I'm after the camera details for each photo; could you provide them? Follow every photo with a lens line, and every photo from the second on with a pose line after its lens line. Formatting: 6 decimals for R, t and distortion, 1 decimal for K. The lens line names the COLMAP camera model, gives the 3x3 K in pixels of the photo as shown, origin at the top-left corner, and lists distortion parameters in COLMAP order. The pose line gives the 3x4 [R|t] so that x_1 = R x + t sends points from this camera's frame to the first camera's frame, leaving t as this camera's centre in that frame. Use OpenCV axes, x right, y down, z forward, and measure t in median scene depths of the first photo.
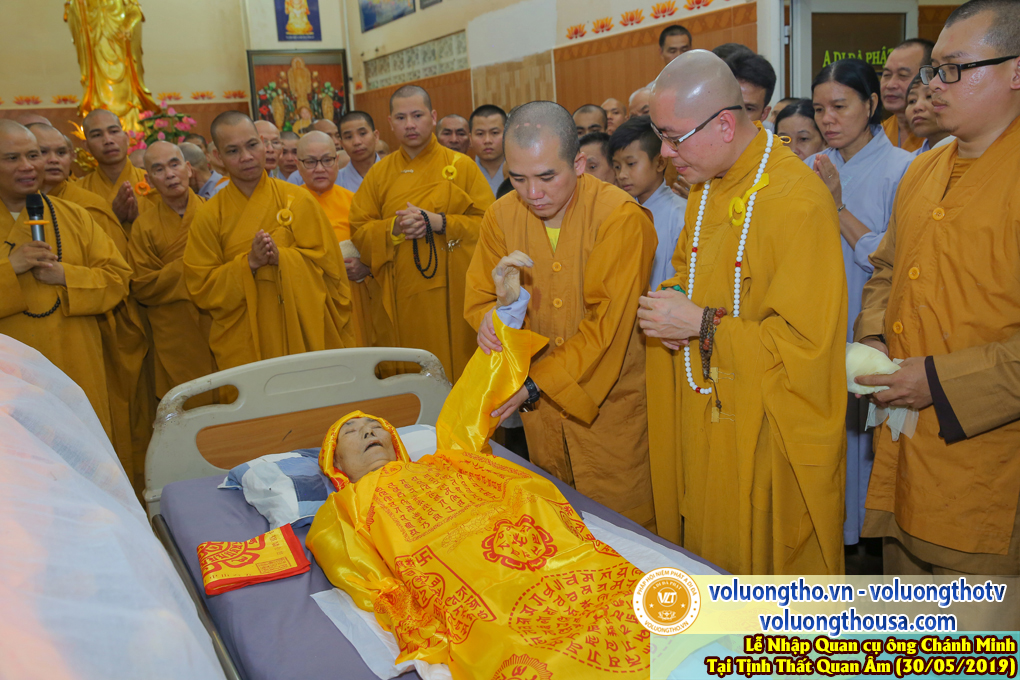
lens RADIAL K [[977.3, 0, 506.8], [0, 977.3, 338.8], [0, 0, 1]] dist [-0.034561, 0.124461]
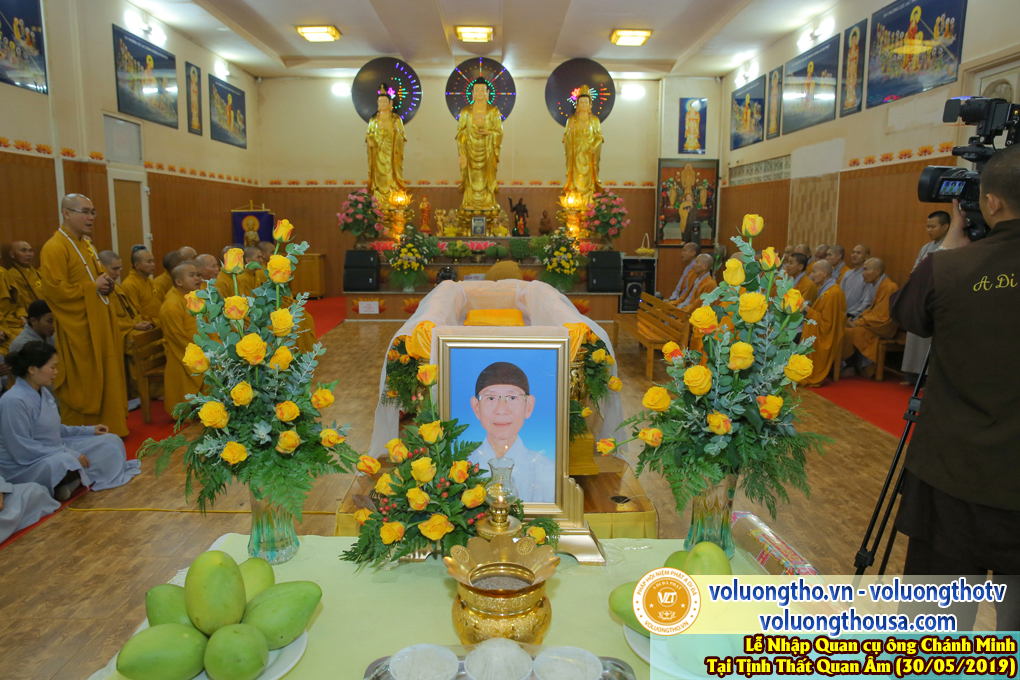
lens RADIAL K [[706.8, 0, 508.1], [0, 706.8, 337.5], [0, 0, 1]] dist [-0.111412, 0.082957]
pose [[0.894741, 0.135511, -0.425529, 0.063502], [-0.143289, 0.989584, 0.013849, 0.032382], [0.422973, 0.048582, 0.904839, -0.209548]]
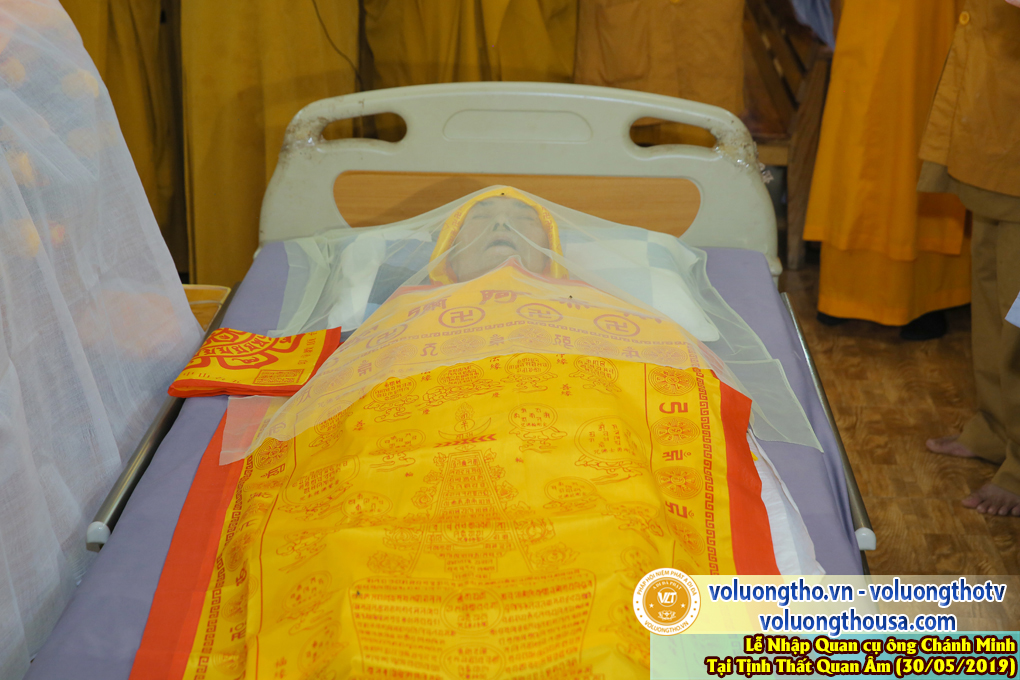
lens RADIAL K [[1850.7, 0, 510.0], [0, 1850.7, 340.0], [0, 0, 1]] dist [0.176575, -0.012485]
pose [[0.859757, 0.223331, -0.459284, 0.116872], [-0.147688, 0.969616, 0.195019, -0.017870], [0.488883, -0.099838, 0.866617, -0.014673]]
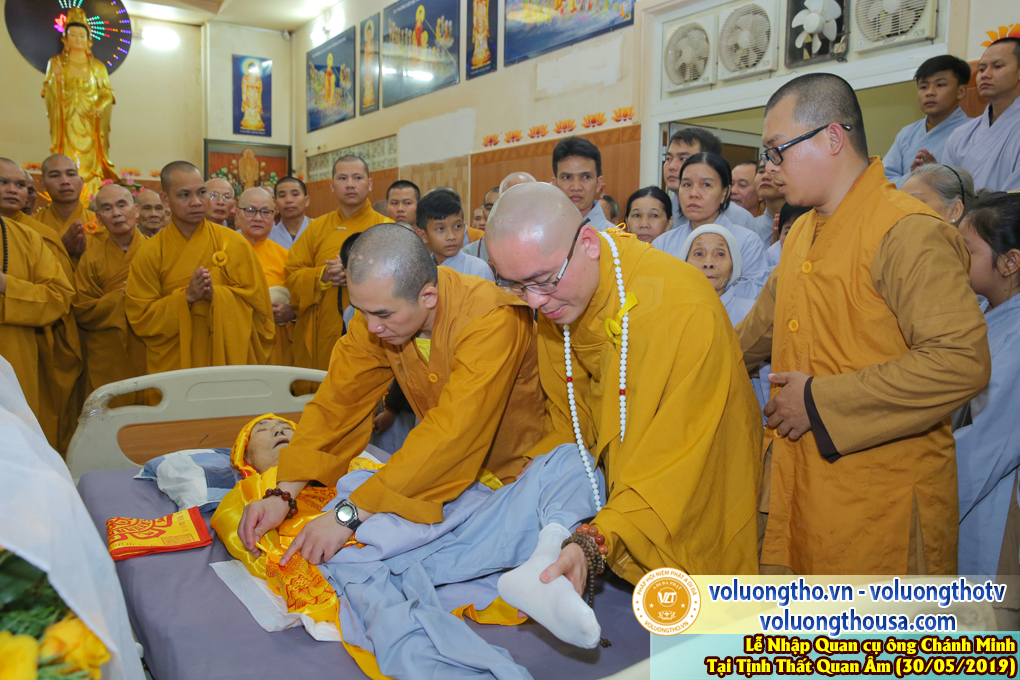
lens RADIAL K [[852.7, 0, 507.2], [0, 852.7, 337.2], [0, 0, 1]] dist [-0.068029, 0.106072]
pose [[0.992409, 0.070078, 0.101062, 0.002841], [-0.059623, 0.992892, -0.103004, 0.019694], [-0.107562, 0.096196, 0.989534, 0.003488]]
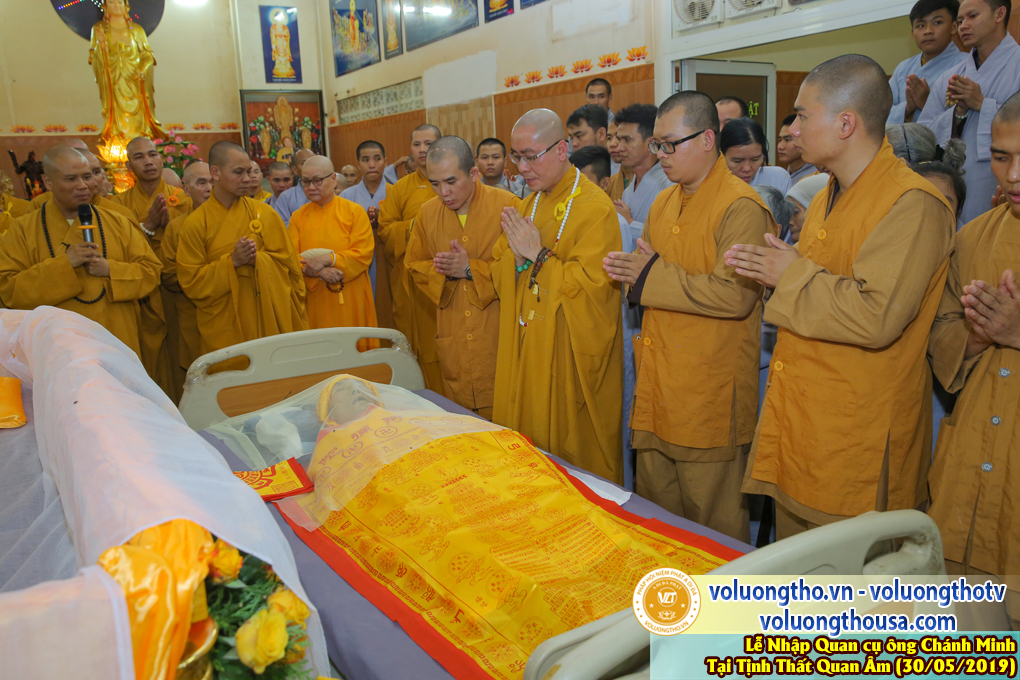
lens RADIAL K [[813.6, 0, 507.4], [0, 813.6, 337.1], [0, 0, 1]] dist [-0.081033, 0.103709]
pose [[0.997574, 0.004682, 0.069451, -0.003925], [-0.005052, 0.999974, 0.005149, 0.005056], [-0.069425, -0.005487, 0.997572, -0.023998]]
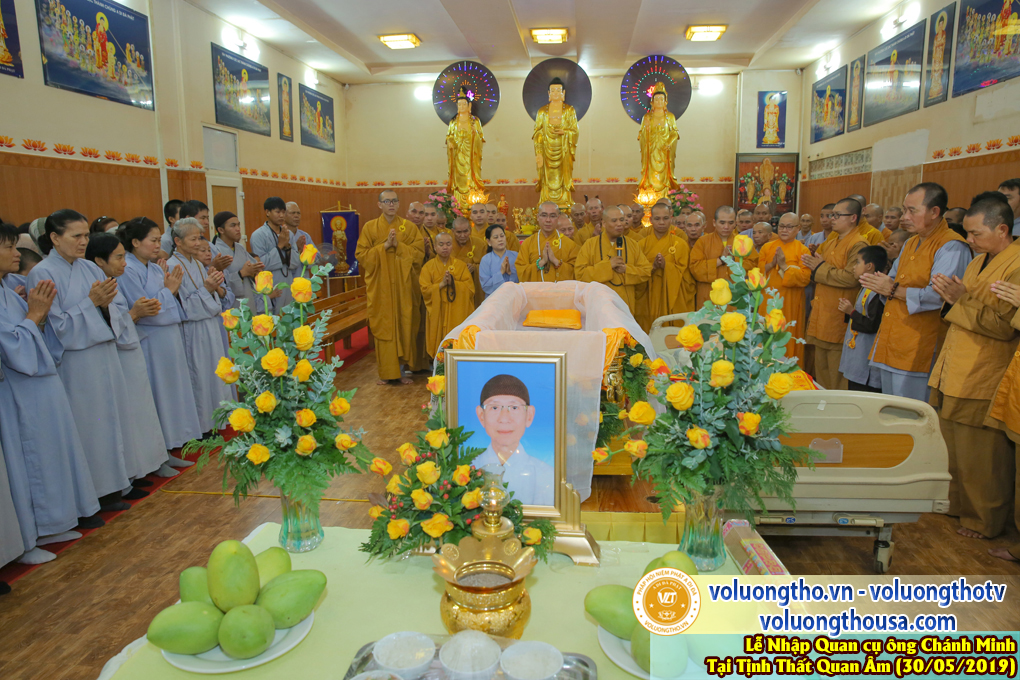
lens RADIAL K [[693.3, 0, 508.6], [0, 693.3, 337.3], [0, 0, 1]] dist [-0.110579, 0.085180]
pose [[0.835708, 0.145172, -0.529639, 0.082715], [-0.145080, 0.988527, 0.042032, 0.024620], [0.529664, 0.041713, 0.847181, -0.208338]]
